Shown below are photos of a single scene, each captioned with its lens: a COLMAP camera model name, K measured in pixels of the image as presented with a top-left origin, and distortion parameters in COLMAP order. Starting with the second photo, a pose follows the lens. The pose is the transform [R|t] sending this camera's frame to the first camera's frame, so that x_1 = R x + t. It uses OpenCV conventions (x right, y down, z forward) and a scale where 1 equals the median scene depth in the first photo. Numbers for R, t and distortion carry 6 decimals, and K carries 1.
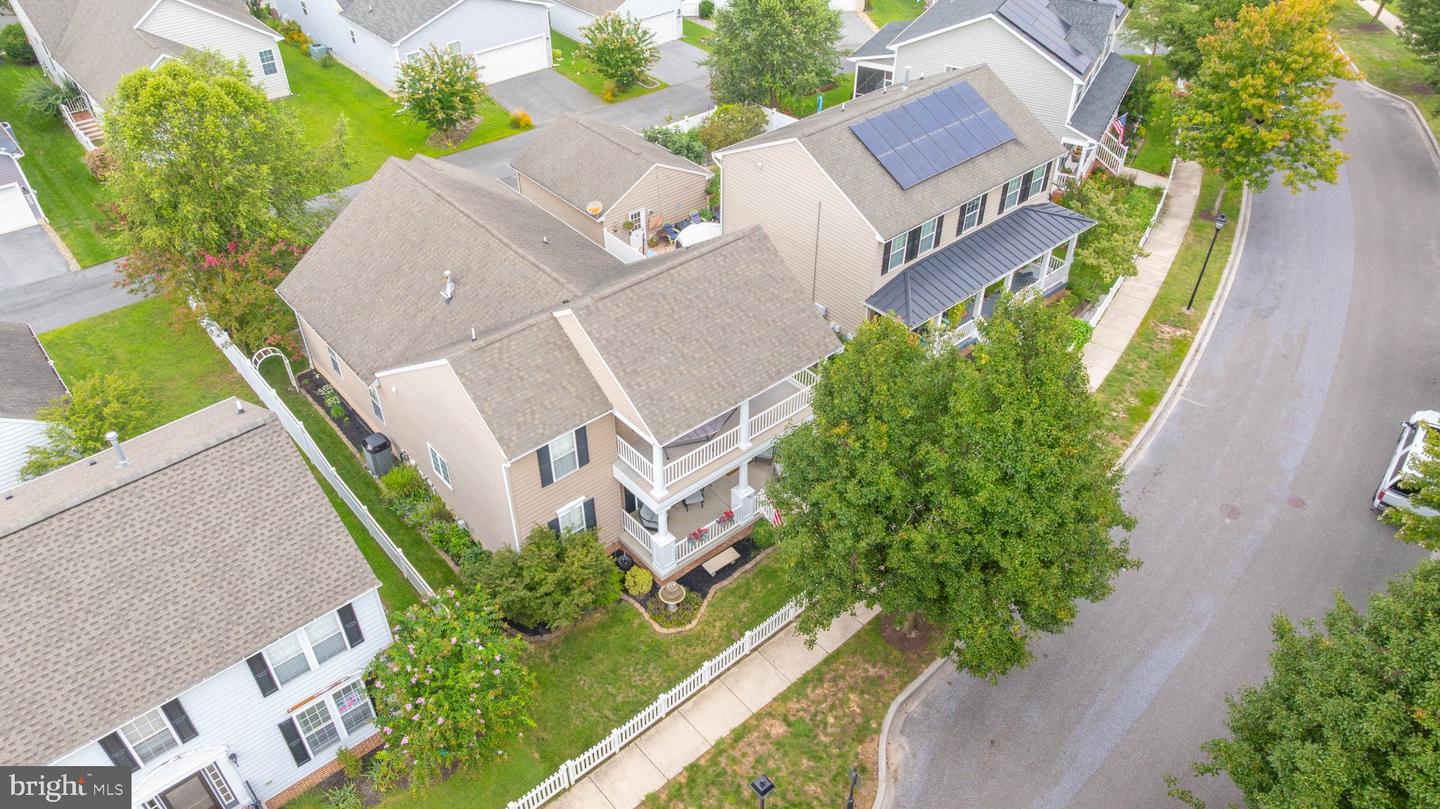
lens RADIAL K [[1012.7, 0, 722.7], [0, 1012.7, 396.8], [0, 0, 1]] dist [-0.038472, 0.033540]
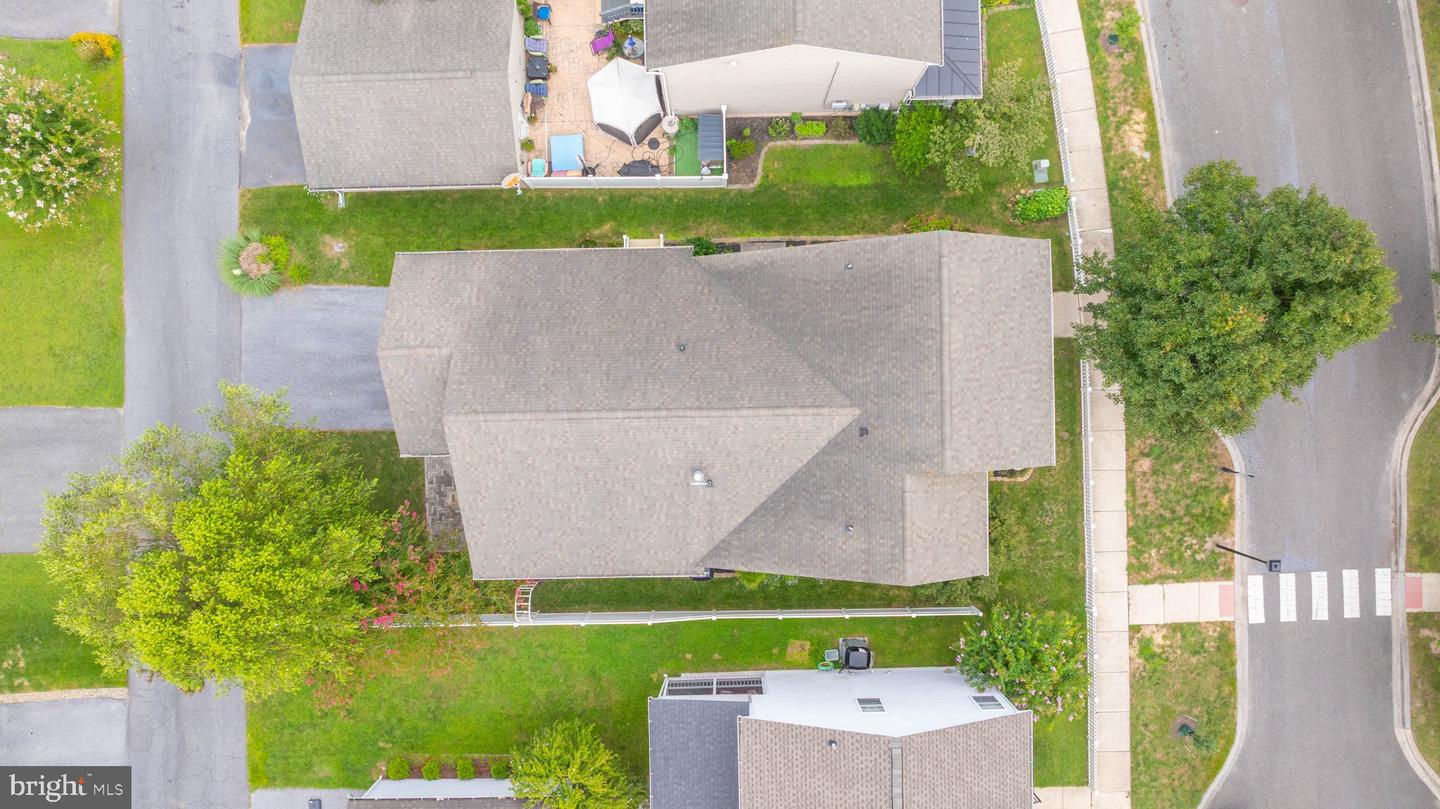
lens RADIAL K [[1012.7, 0, 719.8], [0, 1012.7, 412.8], [0, 0, 1]] dist [-0.038472, 0.033540]
pose [[0.638591, -0.769493, -0.009063, -0.221603], [0.490944, 0.398301, 0.774810, -0.929109], [-0.592601, -0.499236, 0.632129, 0.463810]]
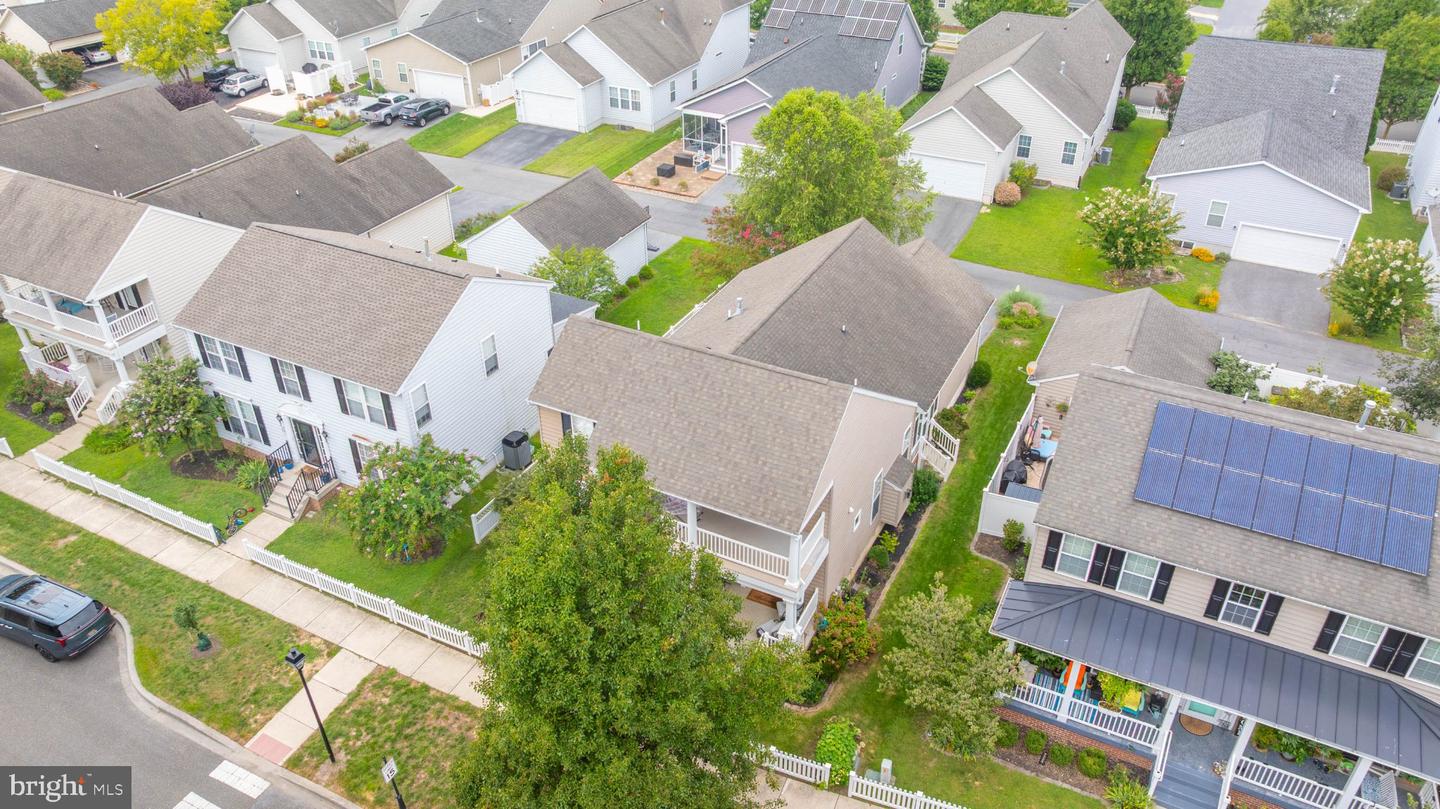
lens RADIAL K [[1012.7, 0, 718.8], [0, 1012.7, 406.1], [0, 0, 1]] dist [-0.038472, 0.033540]
pose [[0.375747, 0.509050, -0.774392, 0.718134], [-0.579930, 0.780943, 0.231966, -0.302181], [0.722838, 0.361933, 0.588650, 0.387950]]
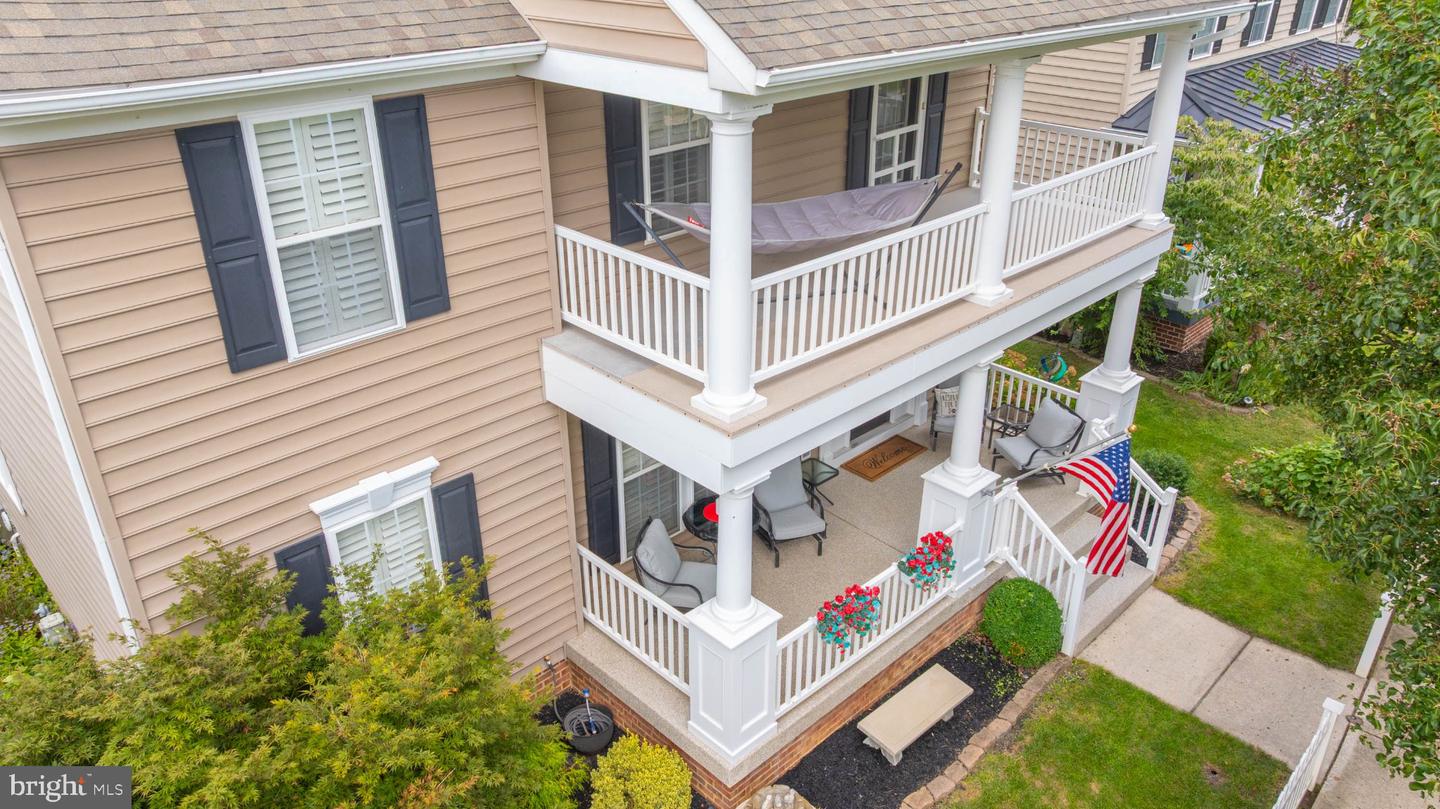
lens RADIAL K [[1012.7, 0, 717.3], [0, 1012.7, 399.8], [0, 0, 1]] dist [-0.038472, 0.033540]
pose [[0.998294, -0.027533, 0.051498, -0.074167], [0.038050, 0.975656, -0.215982, 0.139178], [-0.044298, 0.217573, 0.975038, 0.716368]]
